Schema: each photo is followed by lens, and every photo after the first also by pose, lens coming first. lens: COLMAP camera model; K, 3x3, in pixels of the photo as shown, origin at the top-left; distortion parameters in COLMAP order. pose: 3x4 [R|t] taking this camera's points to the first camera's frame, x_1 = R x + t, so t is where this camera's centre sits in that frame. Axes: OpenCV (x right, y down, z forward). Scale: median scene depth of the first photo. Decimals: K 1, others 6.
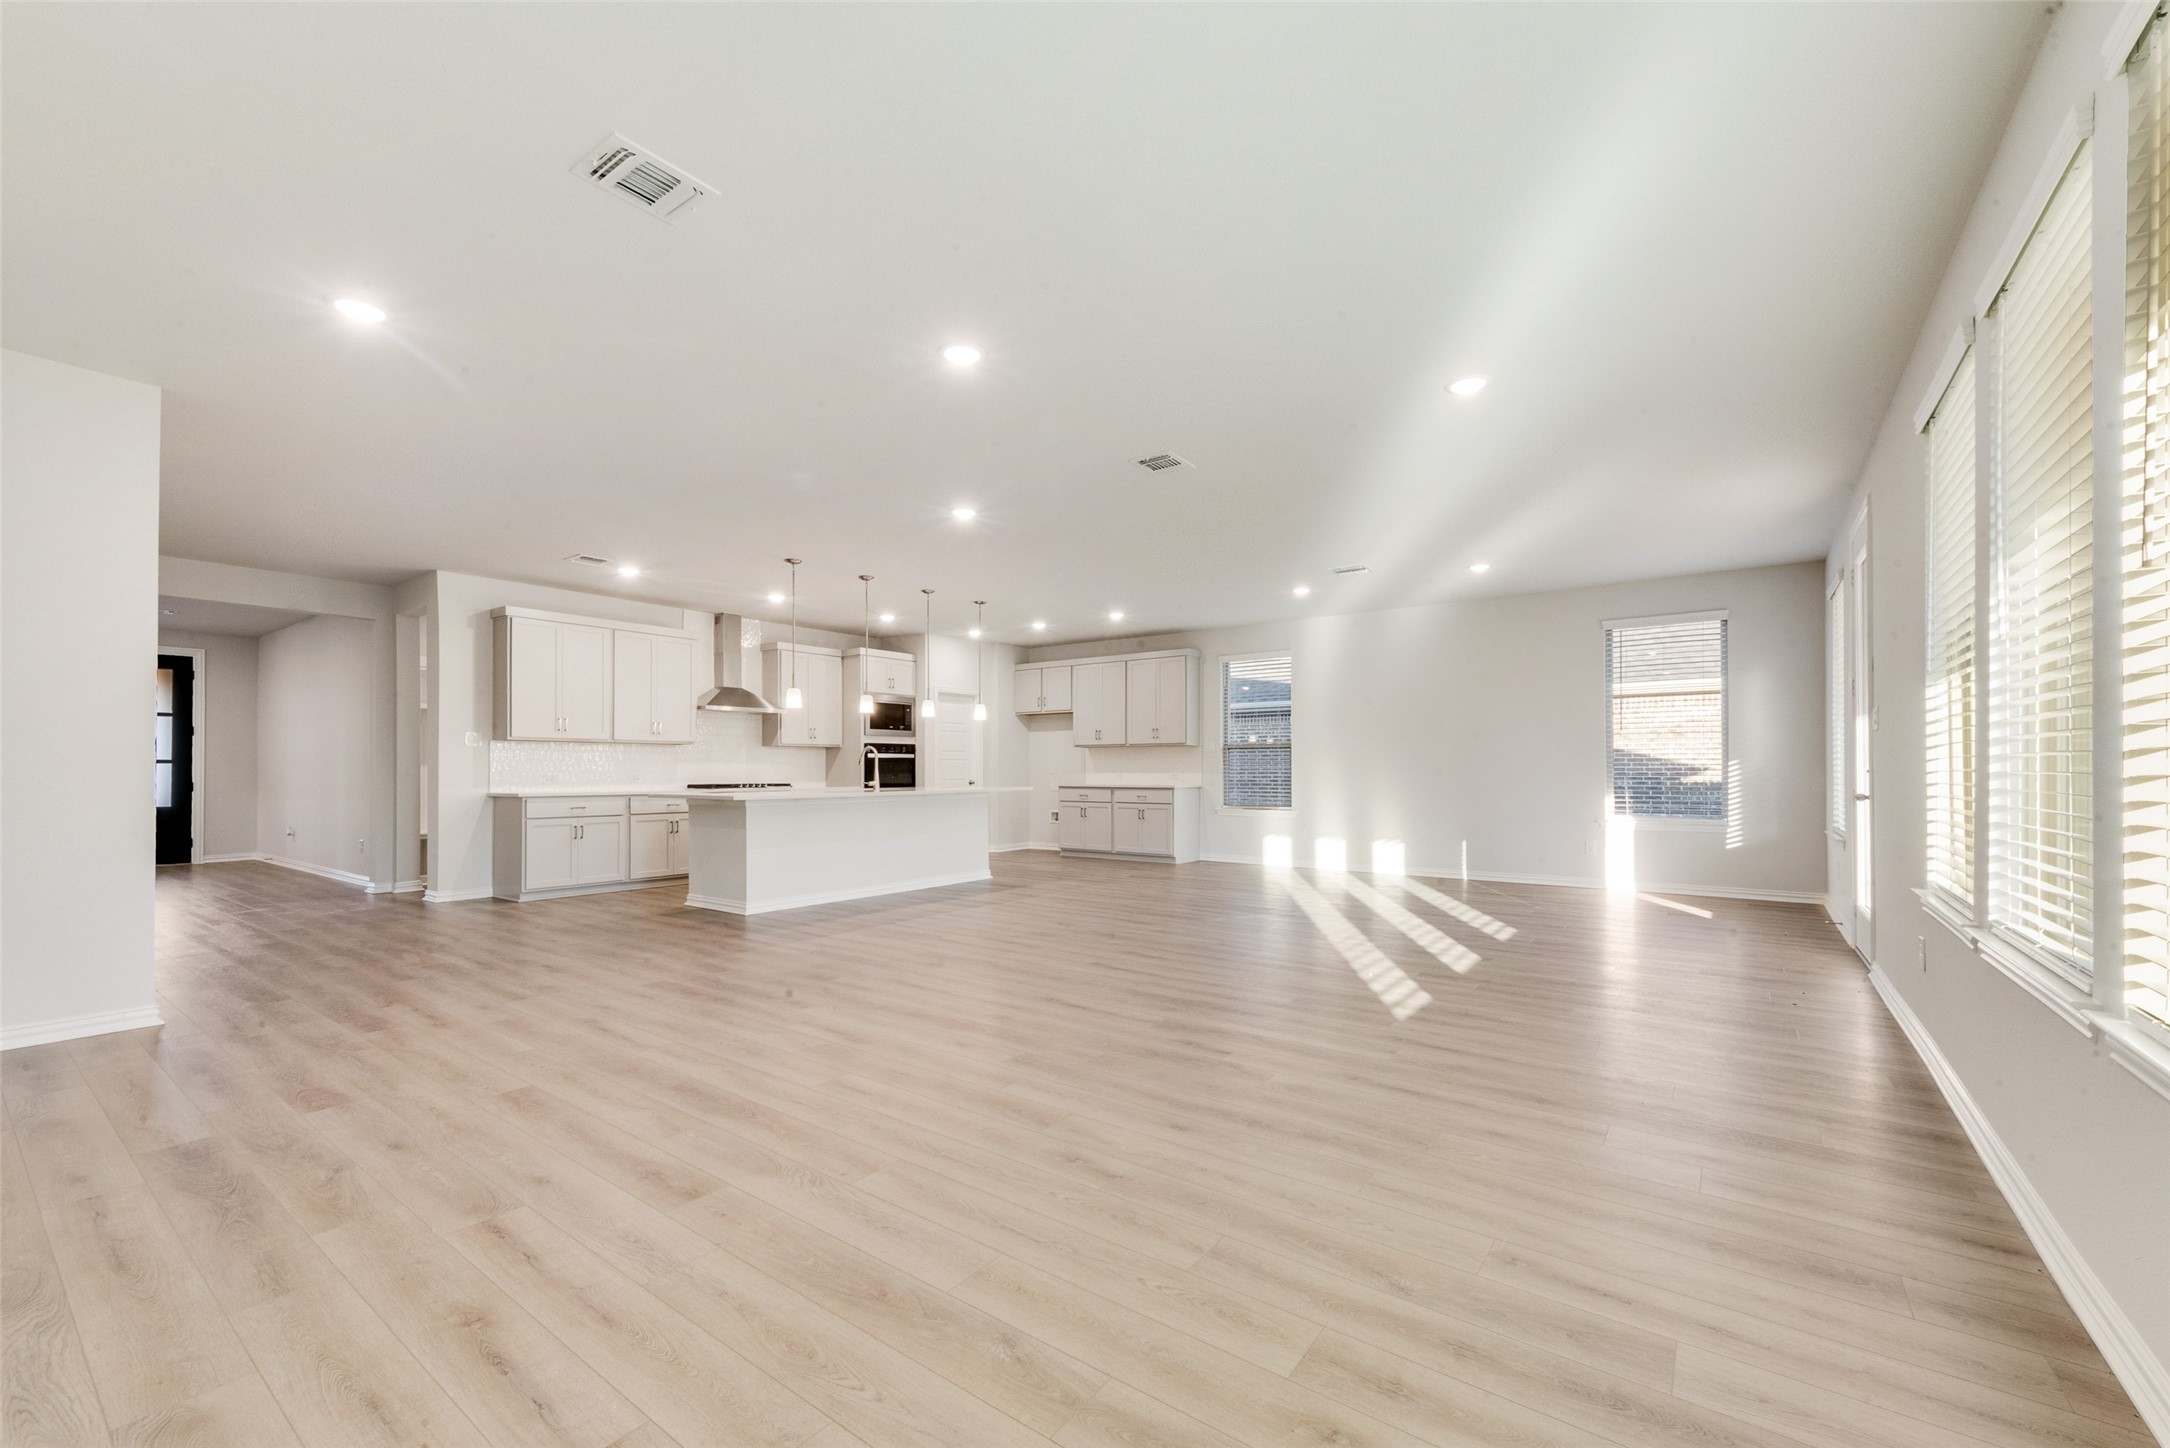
lens RADIAL K [[873.4, 0, 1079.9], [0, 873.4, 763.8], [0, 0, 1]] dist [0.000253, -0.000225]
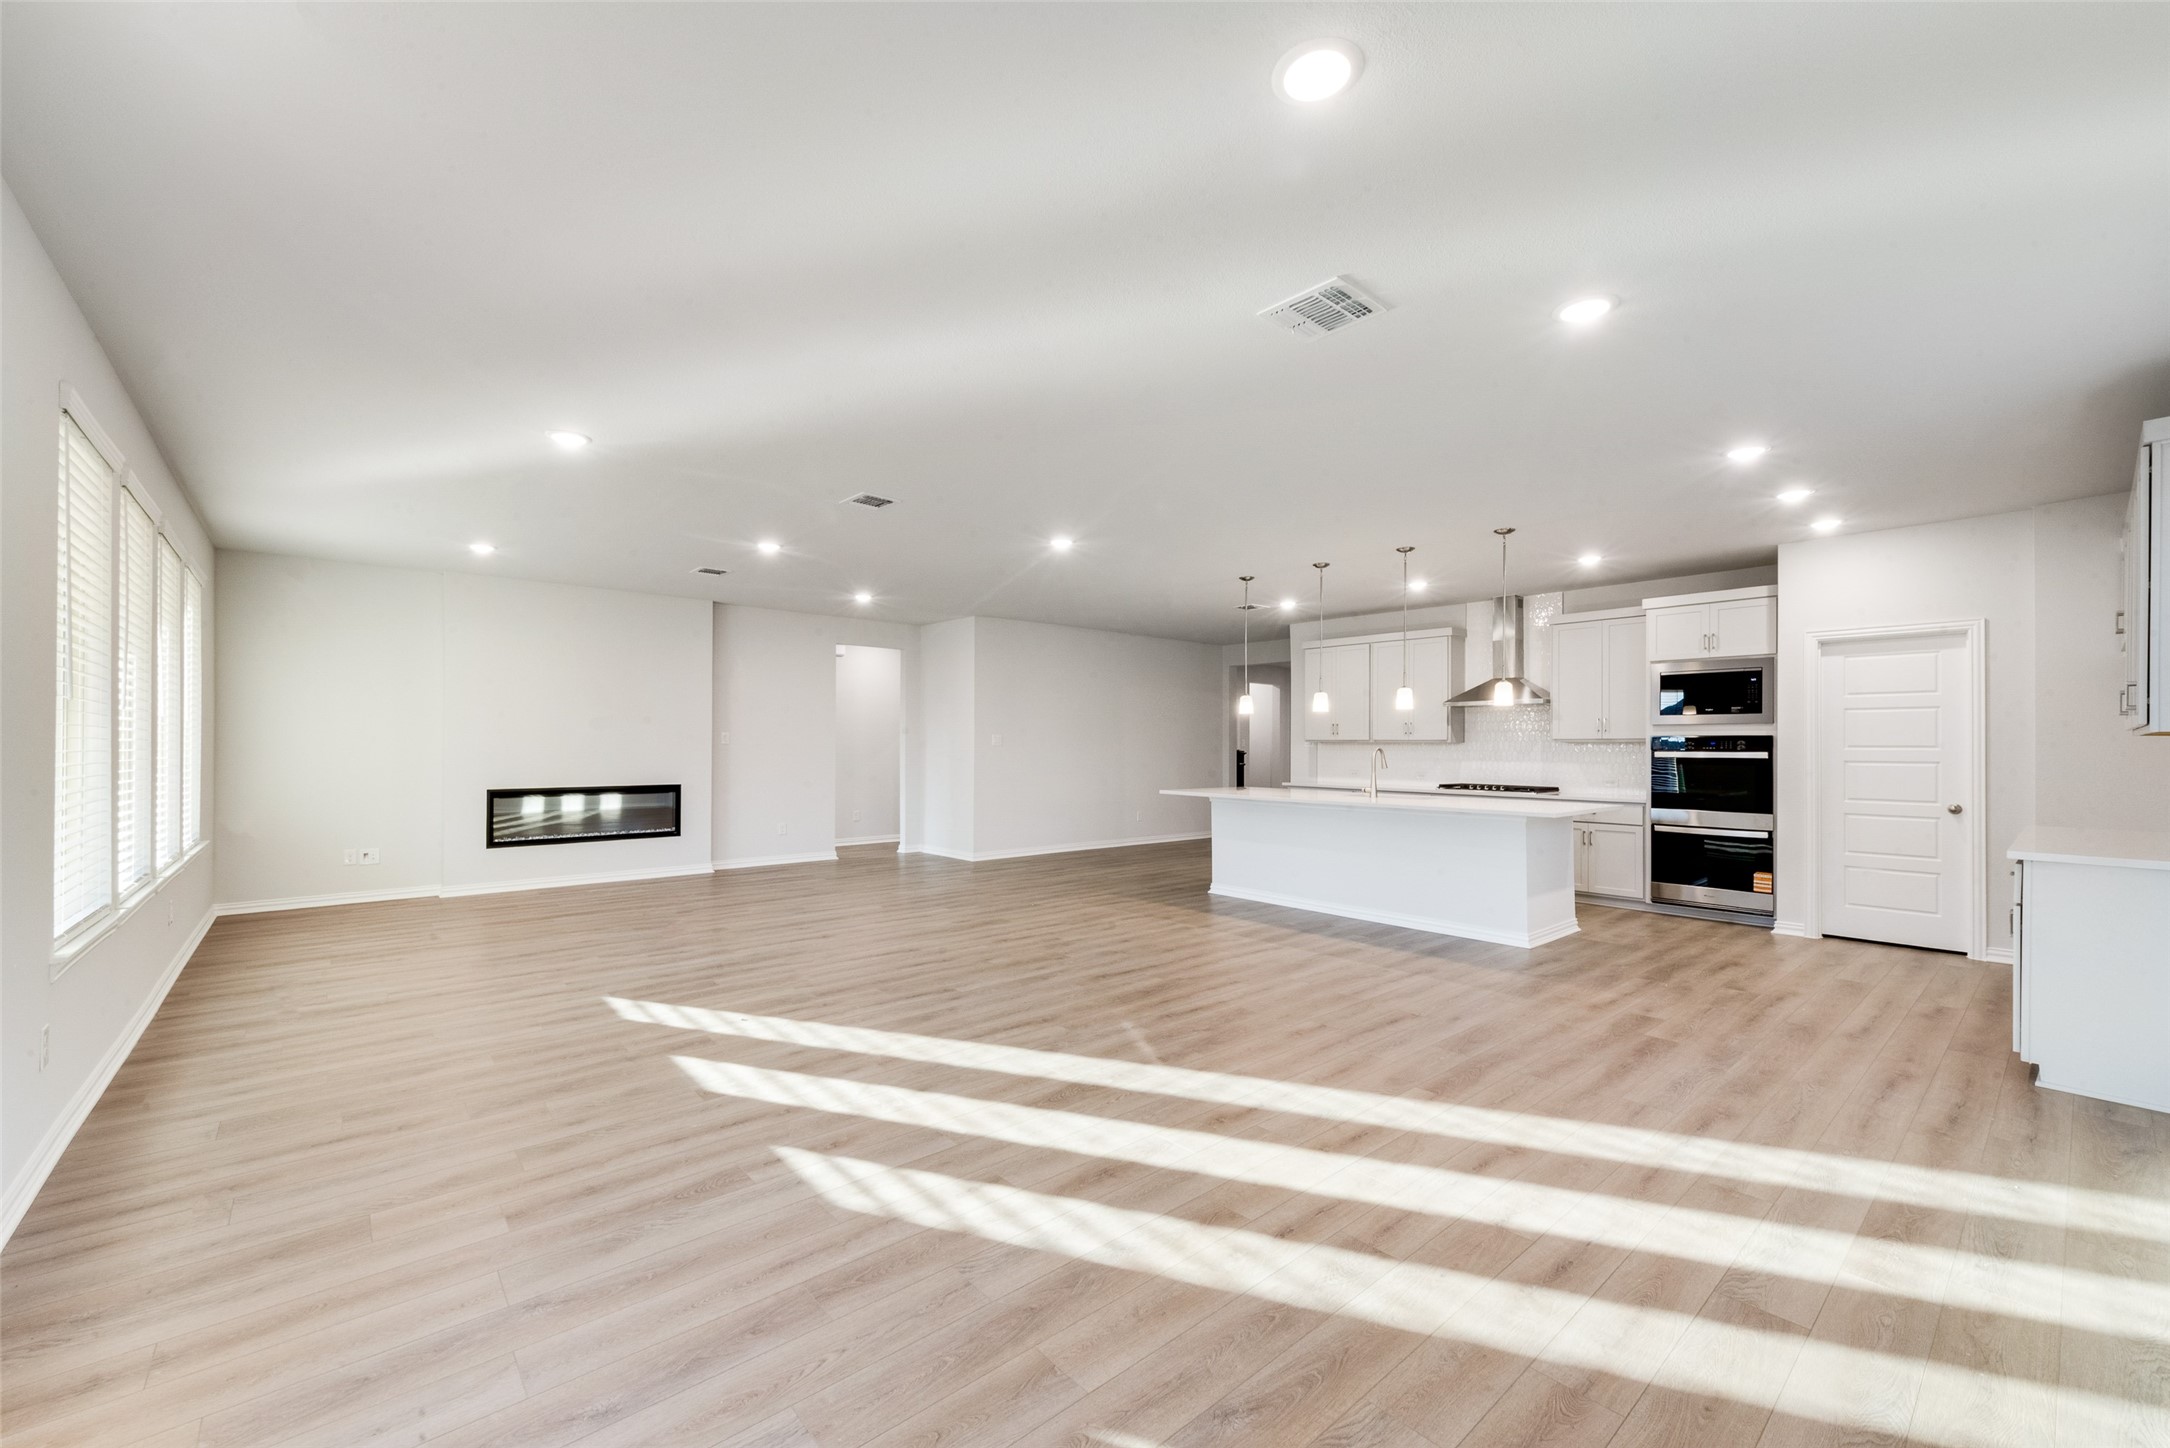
lens RADIAL K [[896.3, 0, 1081.9], [0, 896.3, 705.3], [0, 0, 1]] dist [-0.000491, -0.000235]
pose [[-0.223413, -0.048839, -0.973500, 0.636785], [0.004376, 0.998684, -0.051107, -0.017116], [0.974714, -0.015678, -0.222905, 0.851247]]
